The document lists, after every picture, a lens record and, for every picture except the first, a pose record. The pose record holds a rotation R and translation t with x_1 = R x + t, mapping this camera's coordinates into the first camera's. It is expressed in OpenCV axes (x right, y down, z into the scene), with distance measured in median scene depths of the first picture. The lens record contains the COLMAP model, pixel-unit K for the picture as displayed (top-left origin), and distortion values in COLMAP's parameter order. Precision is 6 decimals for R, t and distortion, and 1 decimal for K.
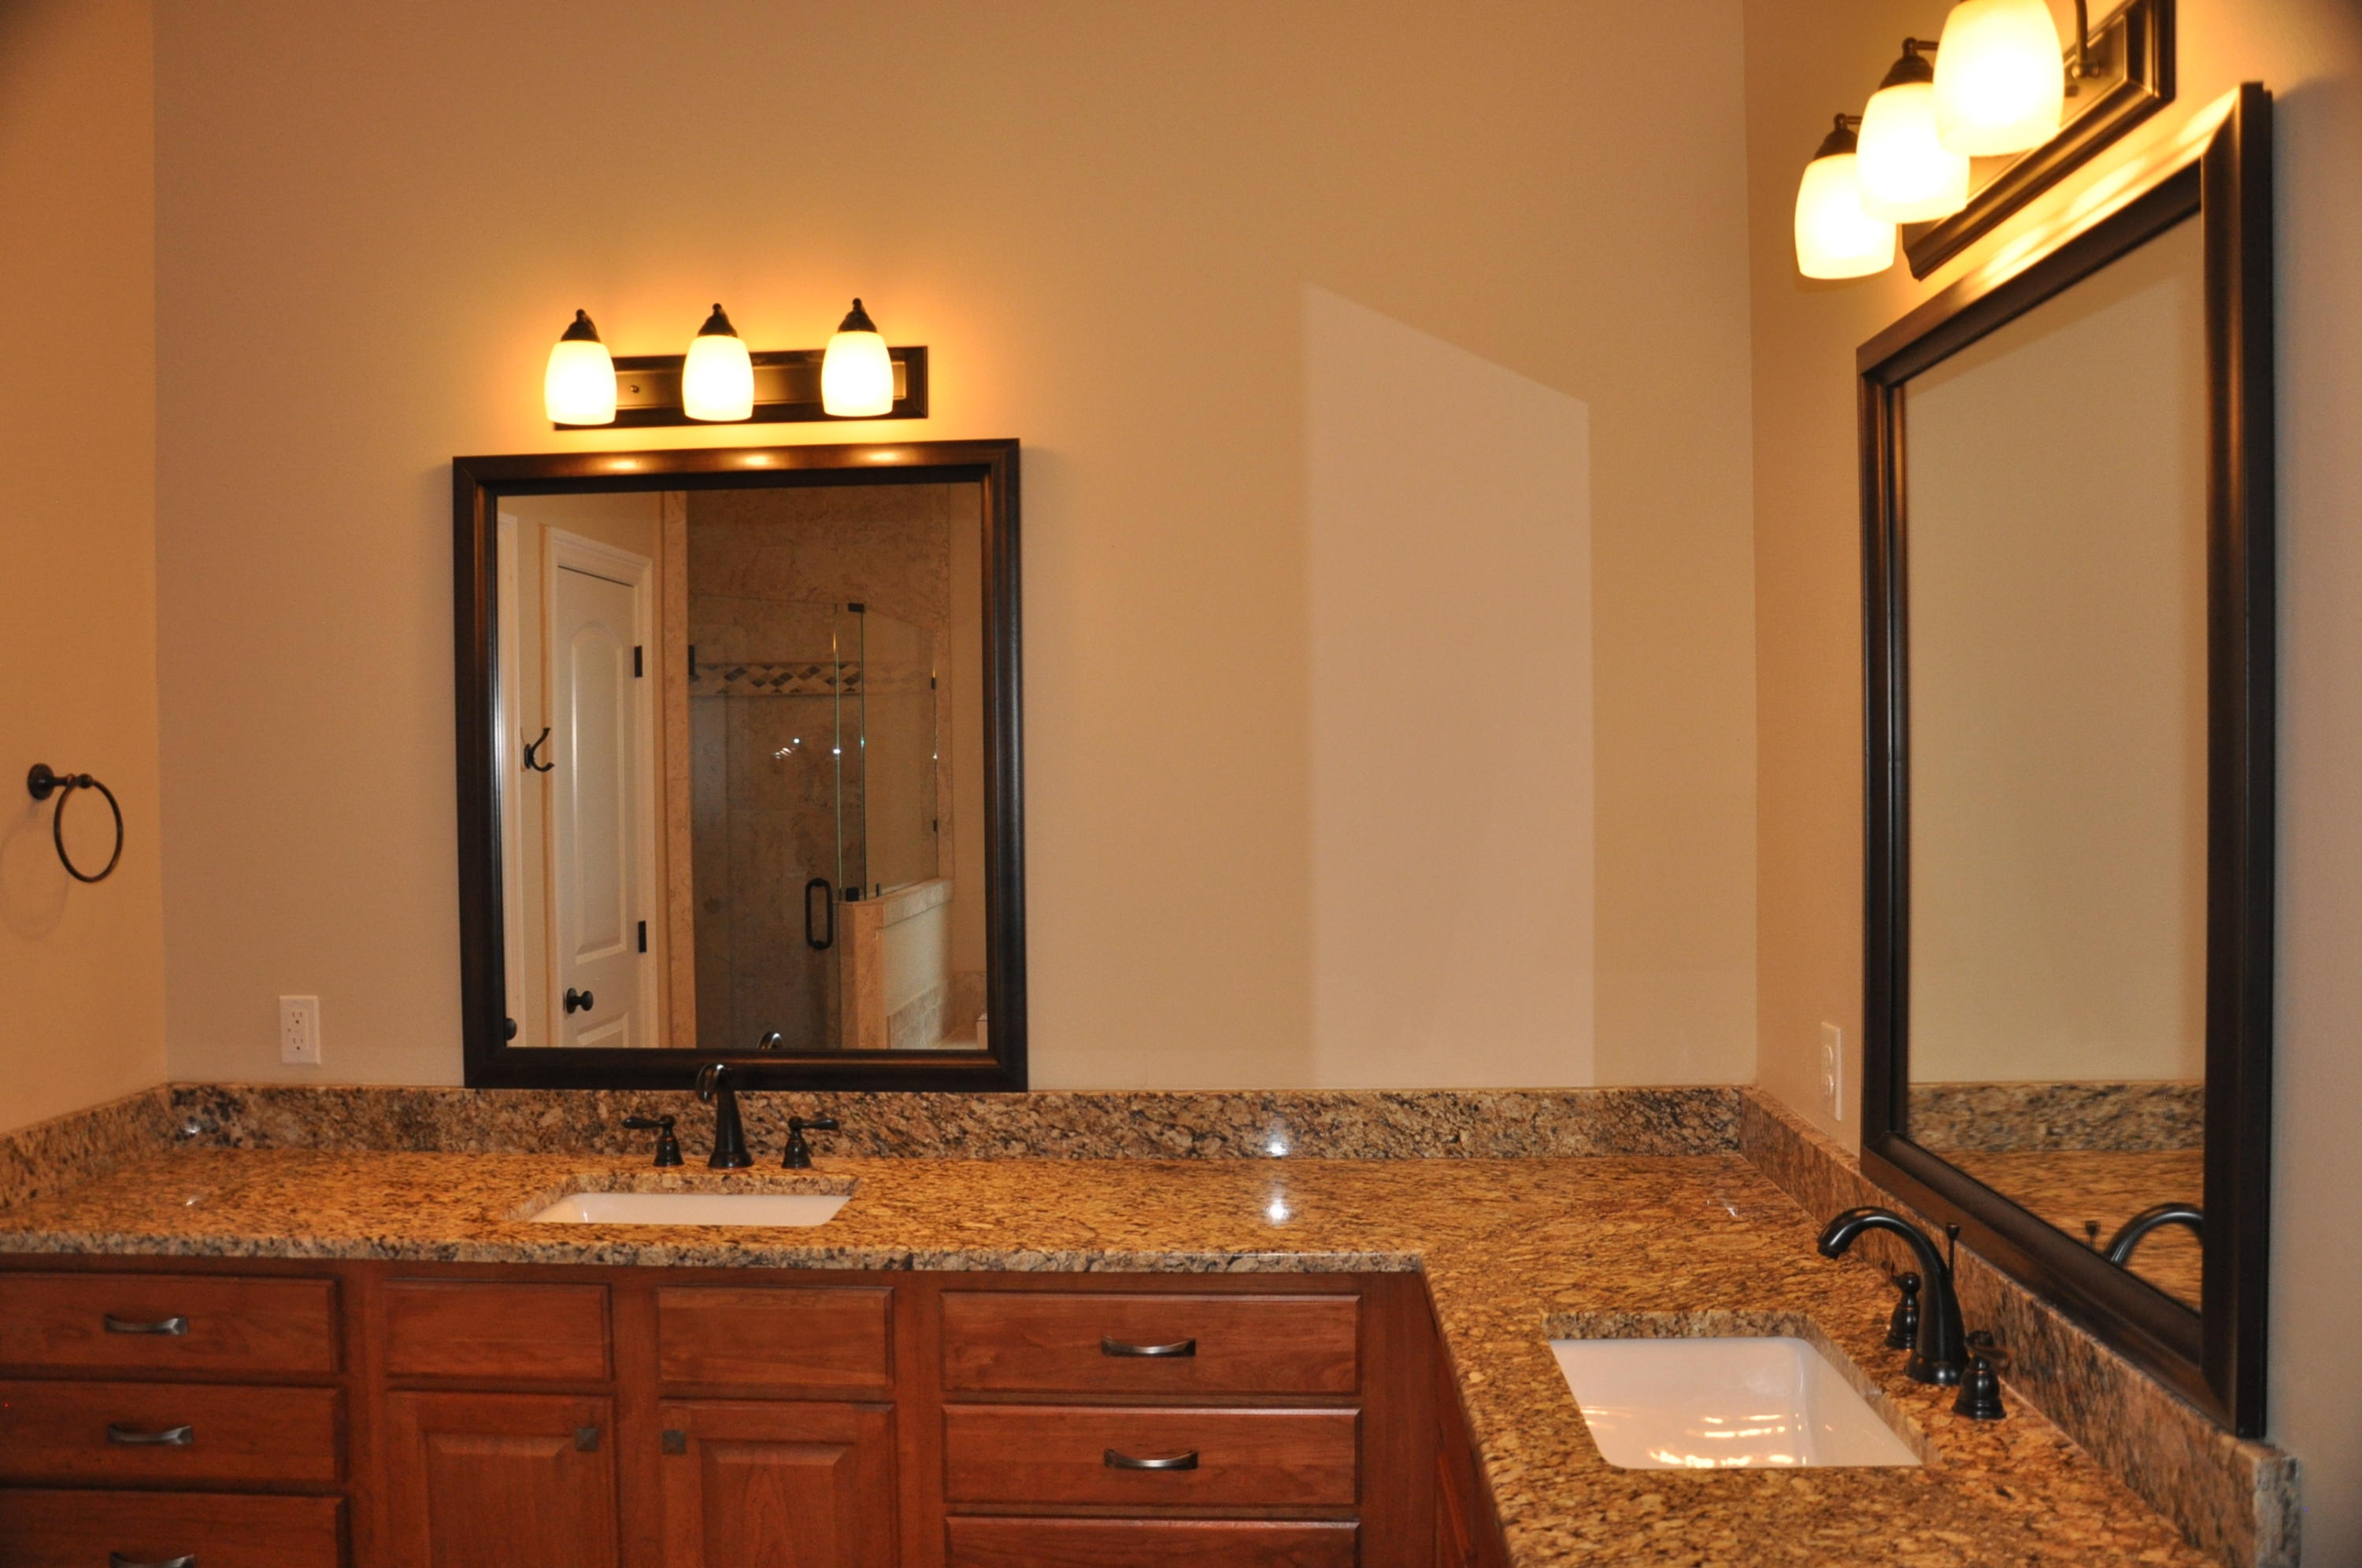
lens RADIAL K [[1866.3, 0, 1167.9], [0, 1866.3, 798.1], [0, 0, 1]] dist [-0.157026, 0.132678]
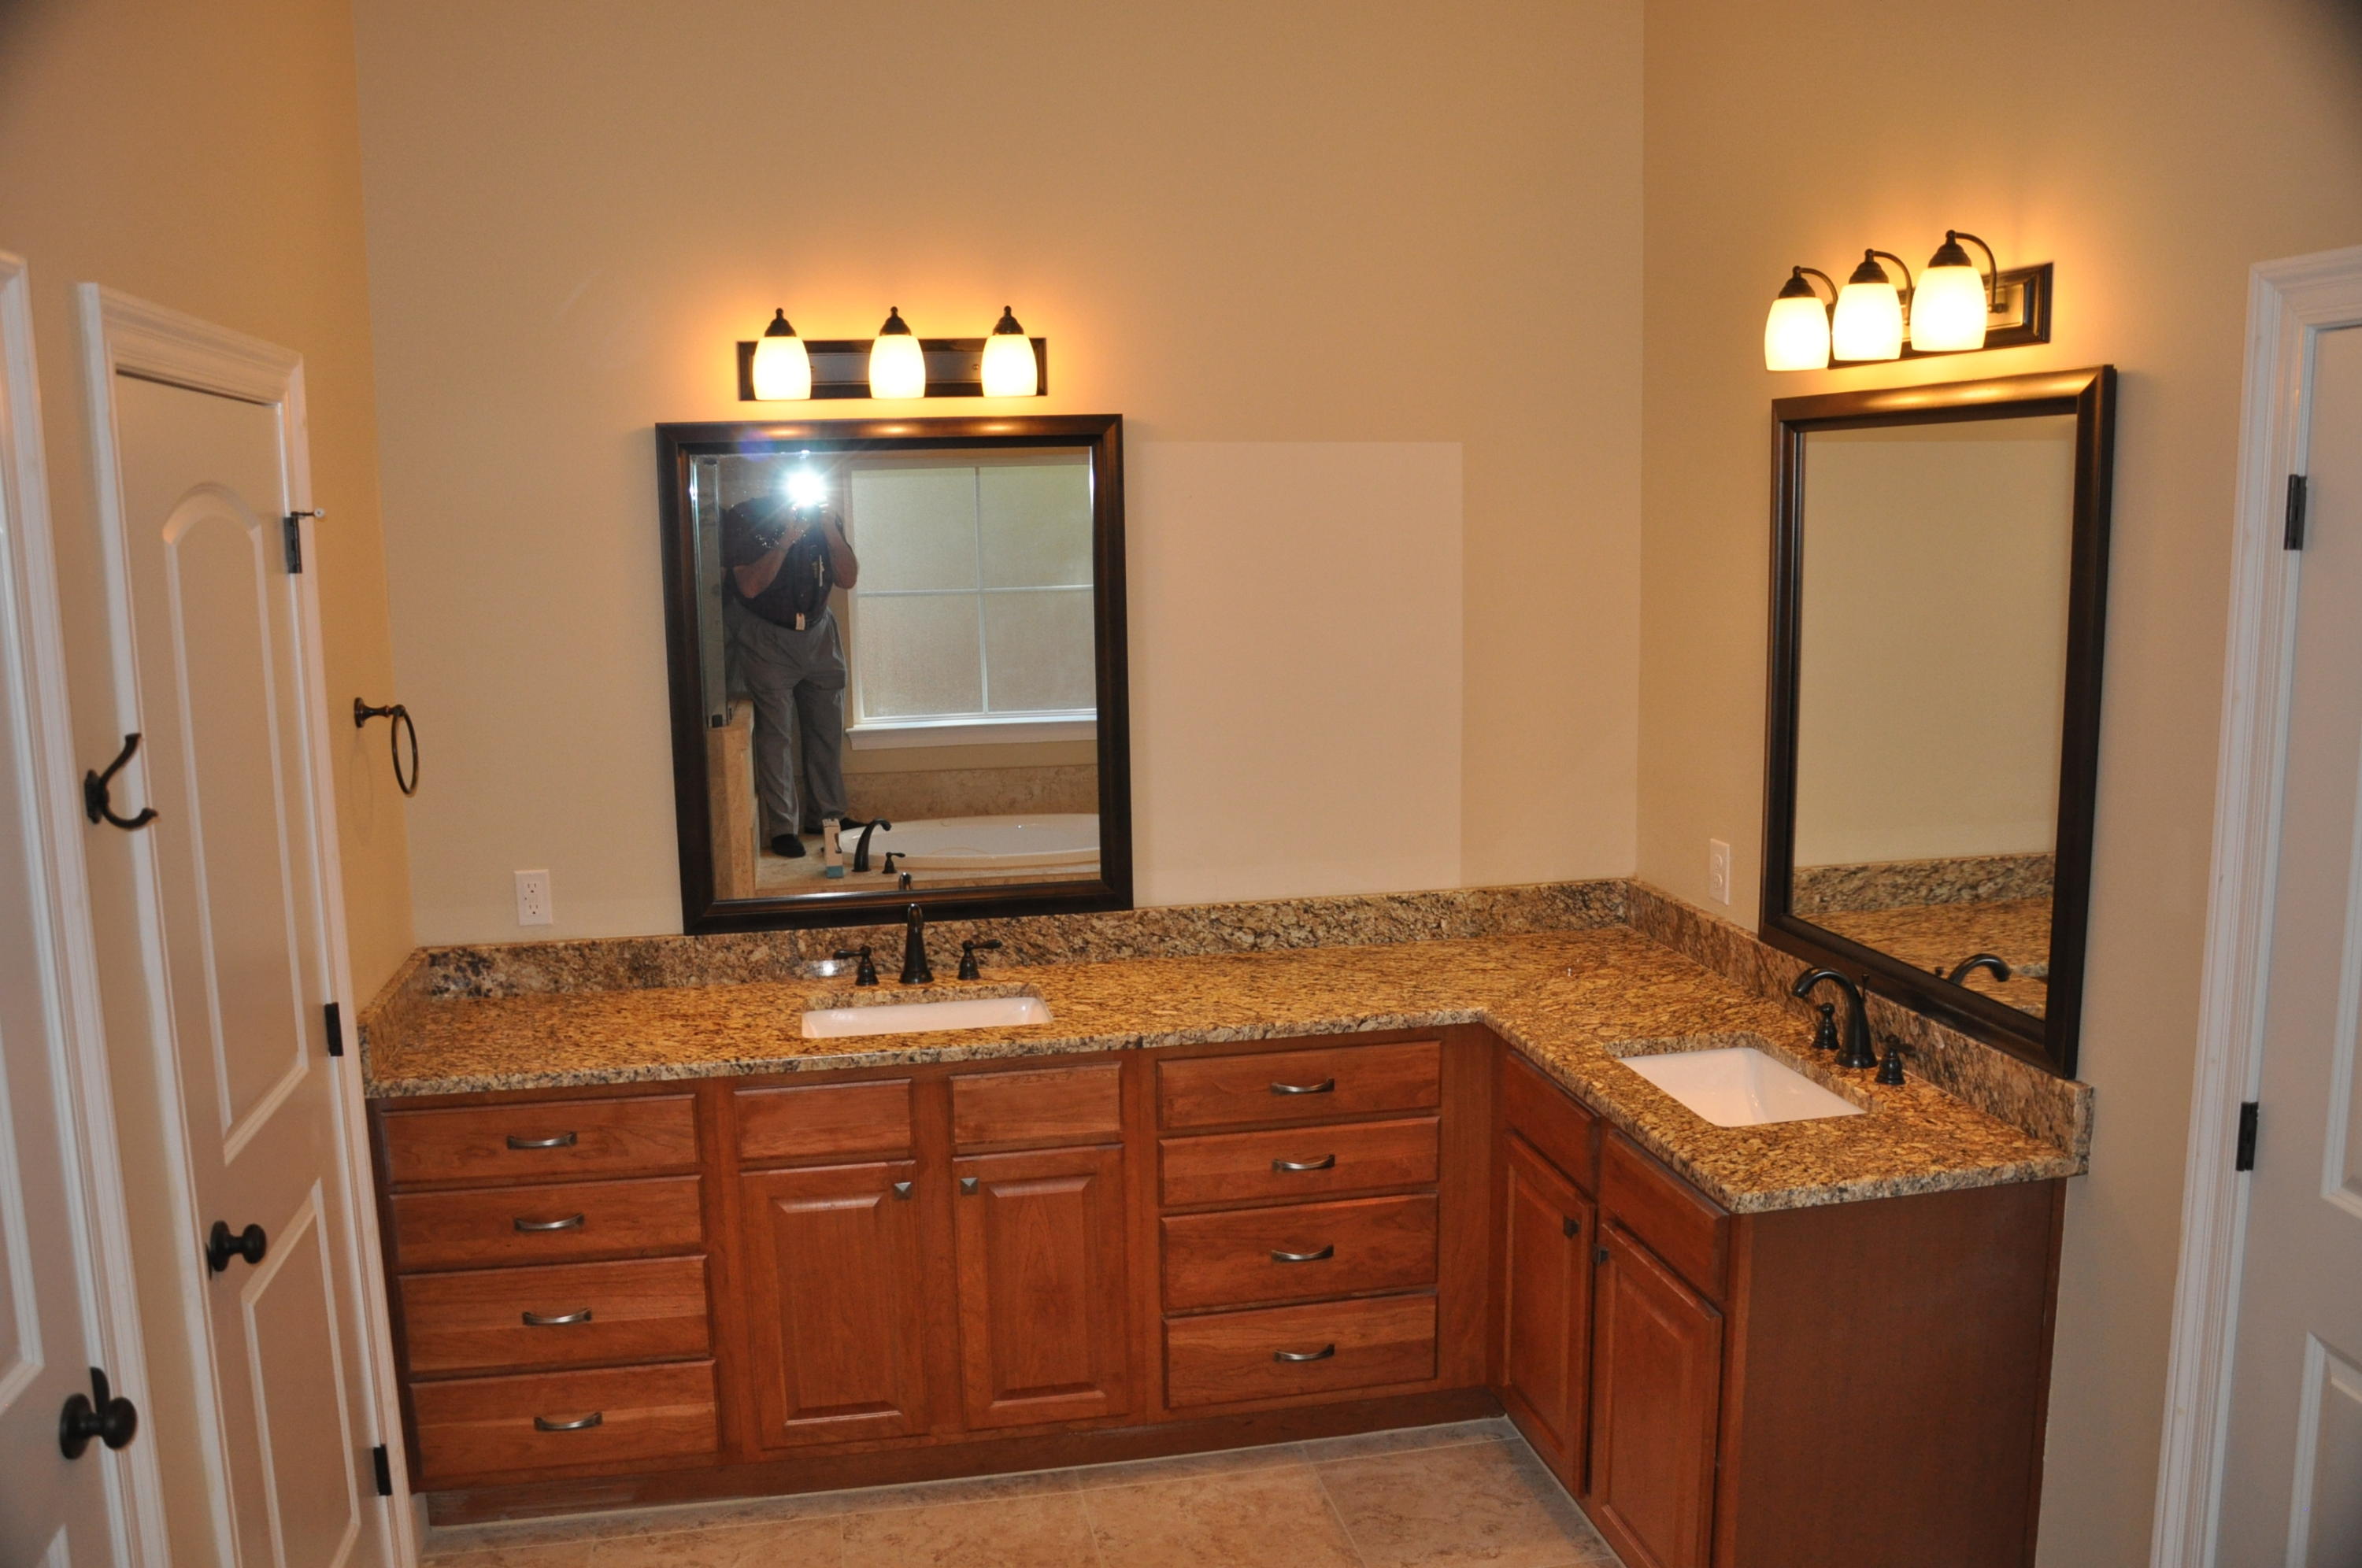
lens RADIAL K [[1851.8, 0, 1168.4], [0, 1851.8, 797.7], [0, 0, 1]] dist [-0.160430, 0.130240]
pose [[0.971161, -0.043707, 0.234383, -0.405392], [0.012425, 0.990996, 0.133317, -0.110496], [-0.238099, -0.126560, 0.962960, -0.308213]]
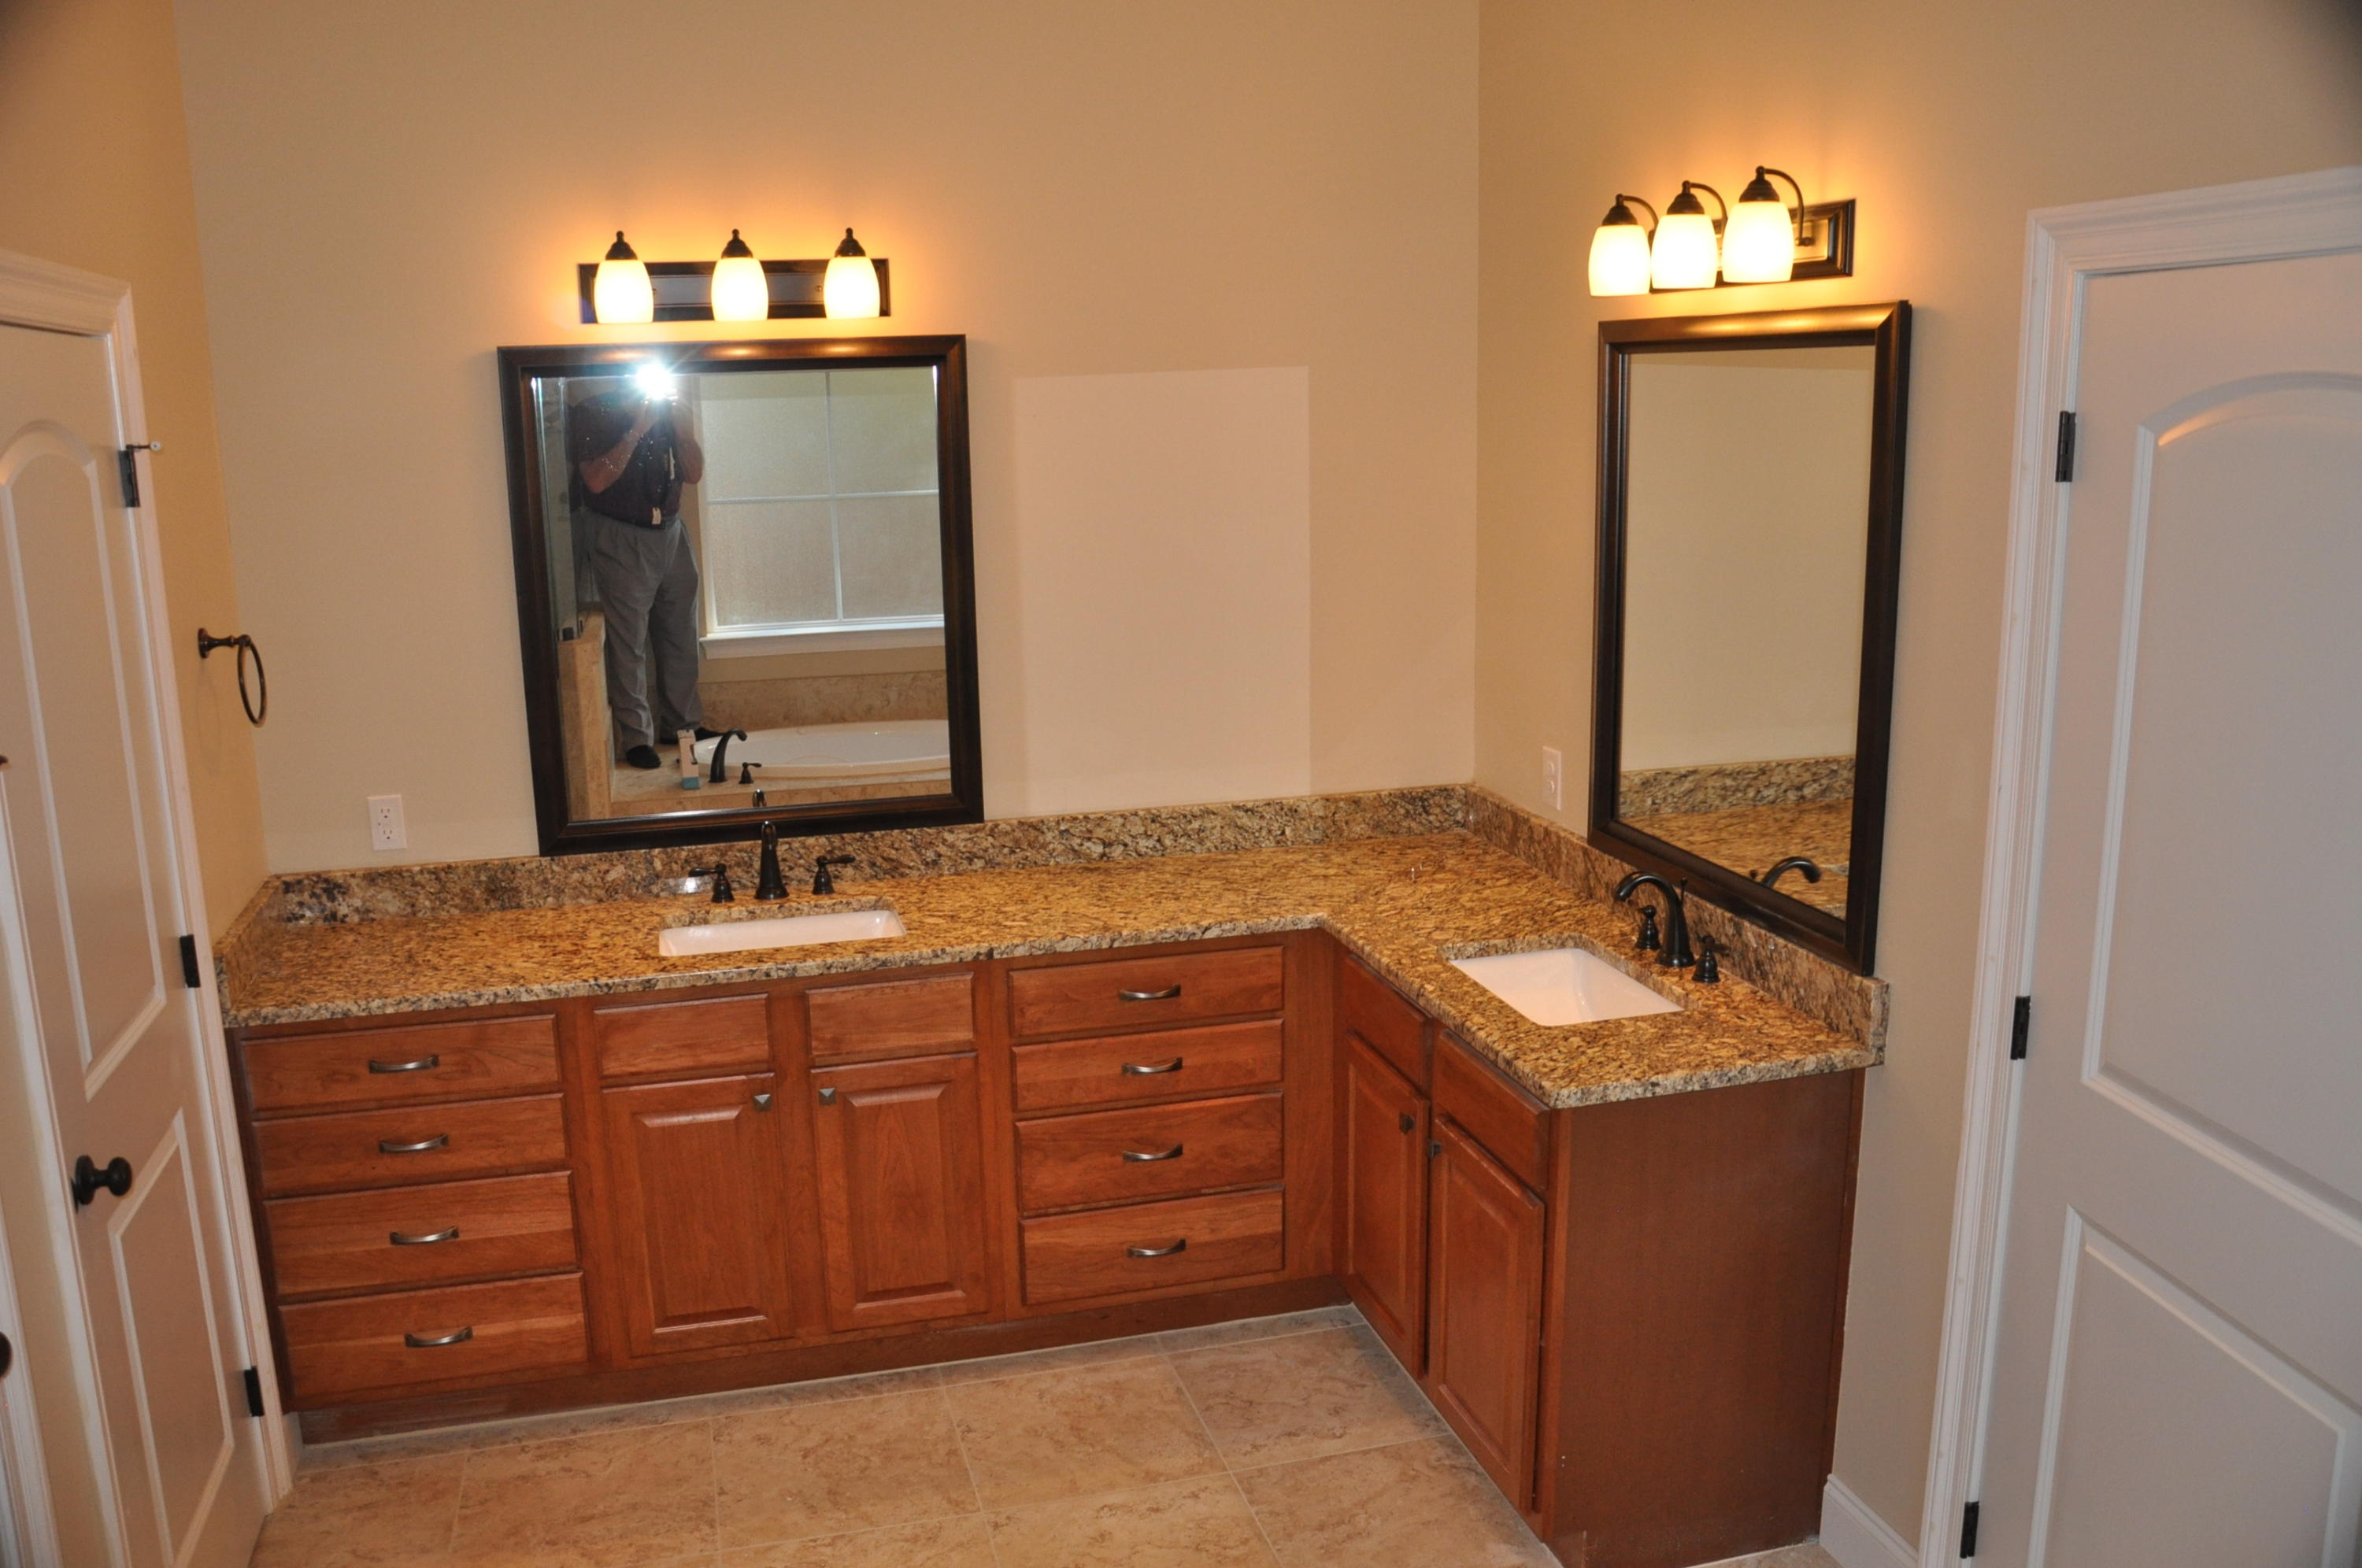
lens RADIAL K [[1866.3, 0, 1167.9], [0, 1866.3, 798.1], [0, 0, 1]] dist [-0.157026, 0.132678]
pose [[0.950981, -0.072134, 0.300720, -0.403073], [0.014464, 0.981726, 0.189747, -0.131157], [-0.308912, -0.176096, 0.934646, -0.353717]]
